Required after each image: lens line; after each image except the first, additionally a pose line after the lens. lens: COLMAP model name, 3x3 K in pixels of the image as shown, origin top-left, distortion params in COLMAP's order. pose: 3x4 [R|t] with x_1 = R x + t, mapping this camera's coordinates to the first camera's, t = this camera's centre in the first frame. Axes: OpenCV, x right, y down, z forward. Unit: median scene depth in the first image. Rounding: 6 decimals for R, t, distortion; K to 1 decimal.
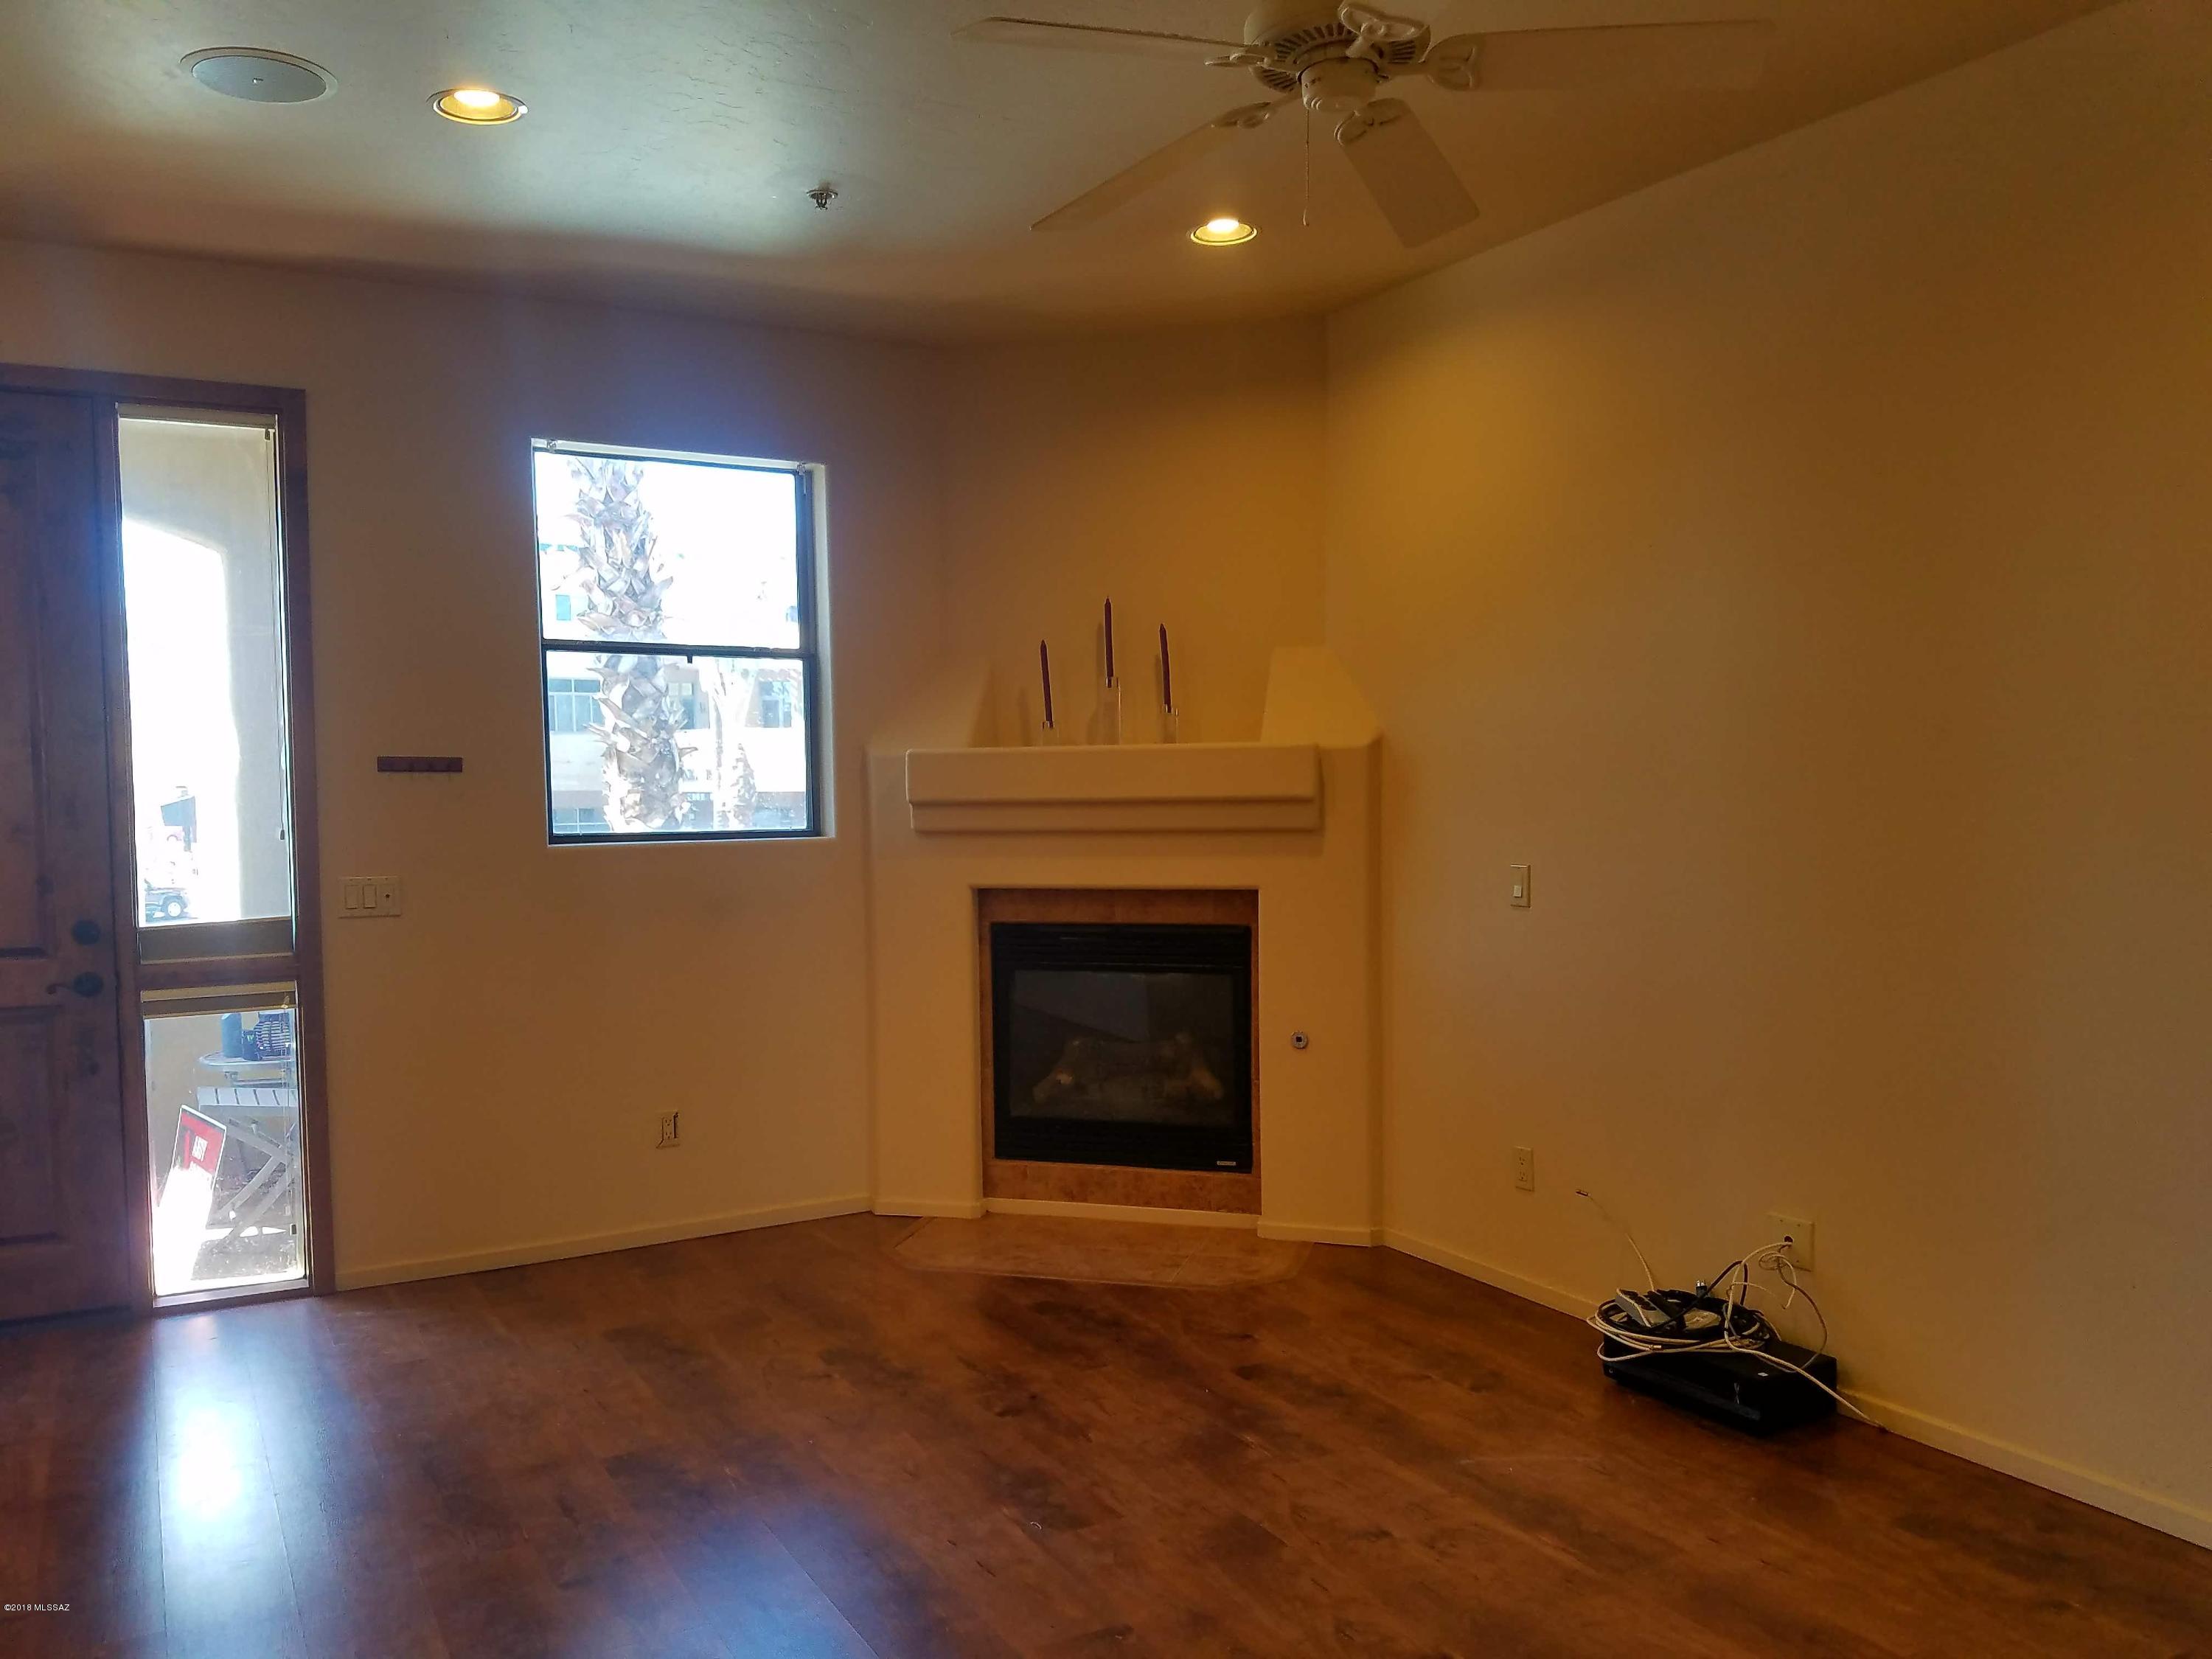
lens RADIAL K [[1696.5, 0, 1104.6], [0, 1696.5, 834.1], [0, 0, 1]] dist [0.030445, -0.020283]
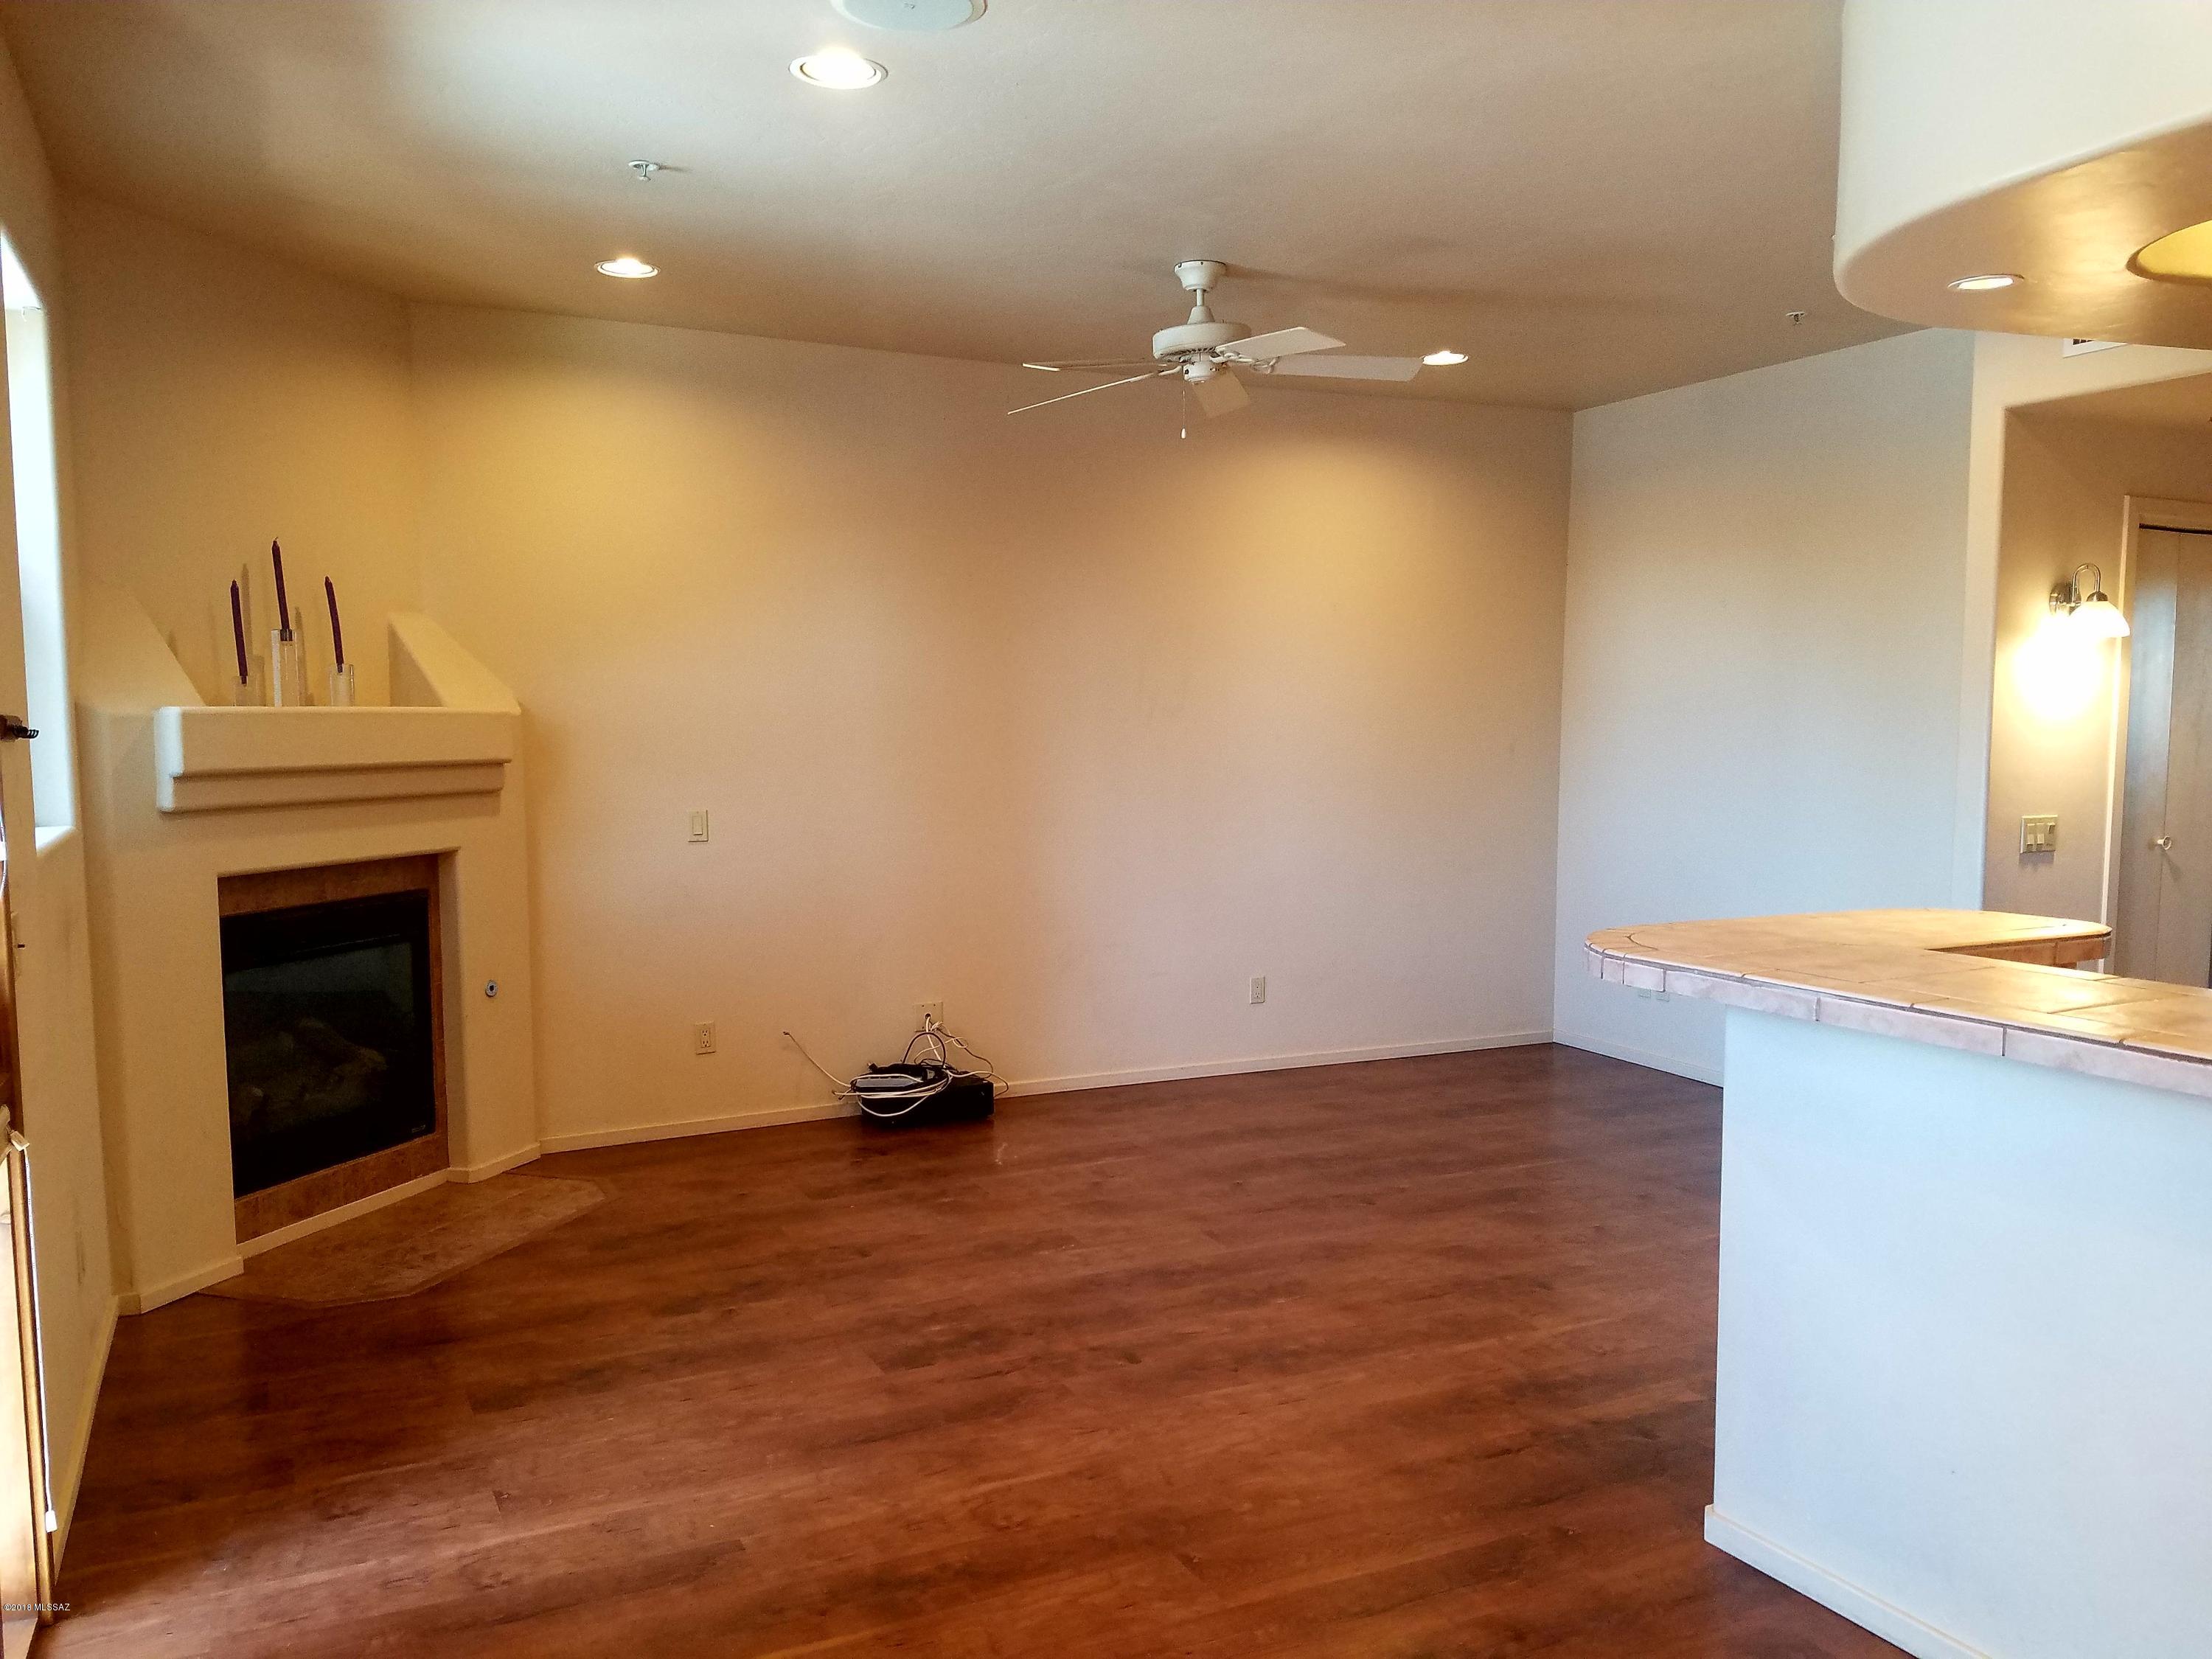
lens RADIAL K [[1696.5, 0, 1104.6], [0, 1696.5, 841.6], [0, 0, 1]] dist [0.030445, -0.020283]
pose [[0.034731, -0.056984, 0.997771, -0.902288], [0.040047, 0.997651, 0.055583, -0.014309], [-0.998594, 0.038027, 0.036931, 0.548877]]
